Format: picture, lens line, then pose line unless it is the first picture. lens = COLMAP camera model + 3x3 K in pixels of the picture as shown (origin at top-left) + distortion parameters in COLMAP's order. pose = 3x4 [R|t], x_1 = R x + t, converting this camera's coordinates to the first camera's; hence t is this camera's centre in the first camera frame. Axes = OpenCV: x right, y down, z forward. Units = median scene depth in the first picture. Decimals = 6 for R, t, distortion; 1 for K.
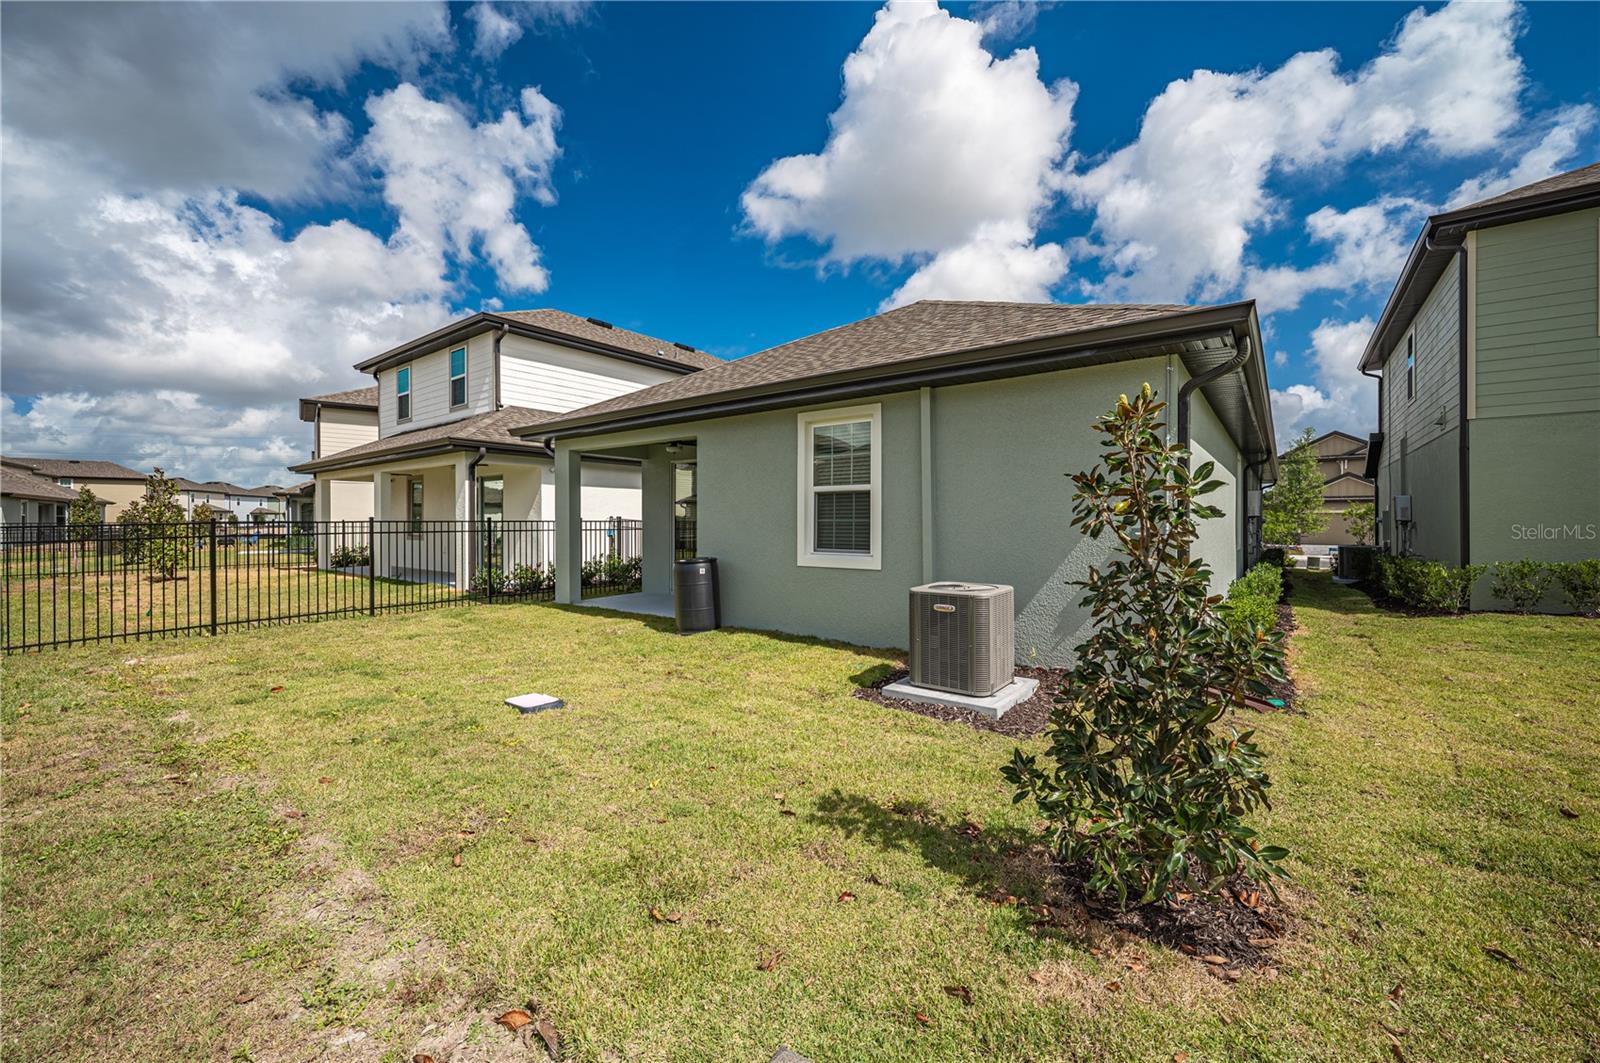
lens RADIAL K [[632.2, 0, 809.8], [0, 632.2, 523.9], [0, 0, 1]] dist [-0.004827, 0.000944]
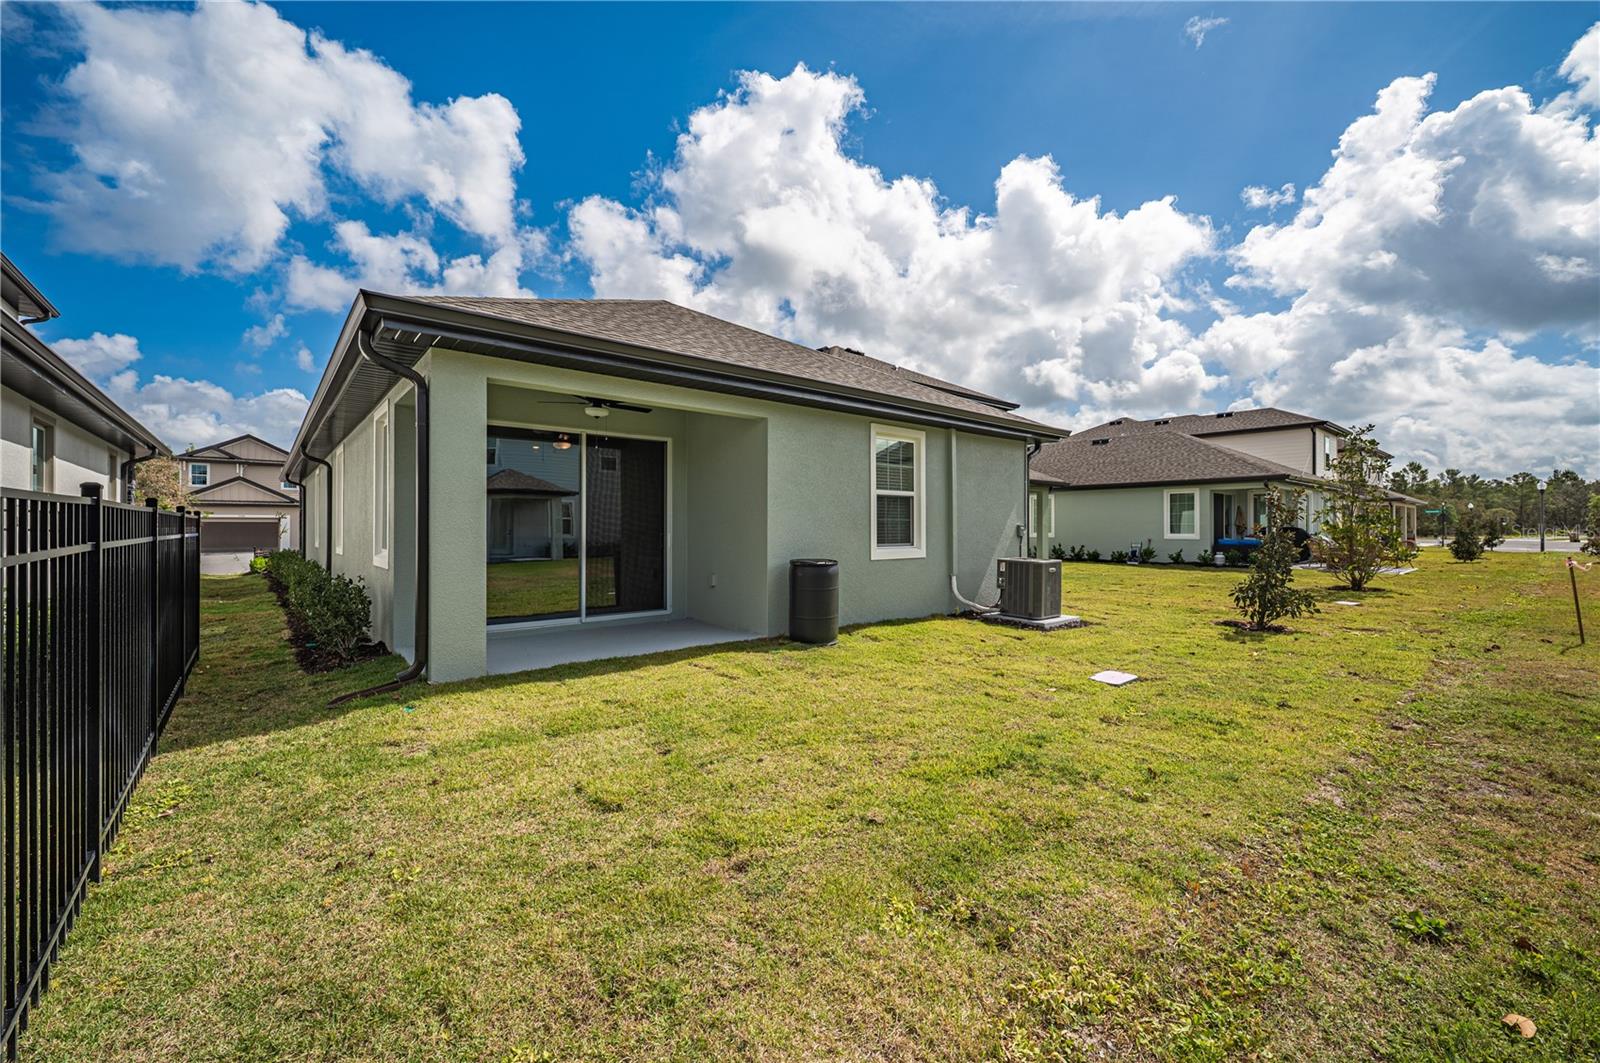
lens RADIAL K [[632.2, 0, 807.4], [0, 632.2, 530.9], [0, 0, 1]] dist [-0.004827, 0.000944]
pose [[0.225014, -0.007561, 0.974326, -1.015585], [-0.003722, 0.999956, 0.008619, 0.005205], [-0.974348, -0.005566, 0.224976, 0.778216]]
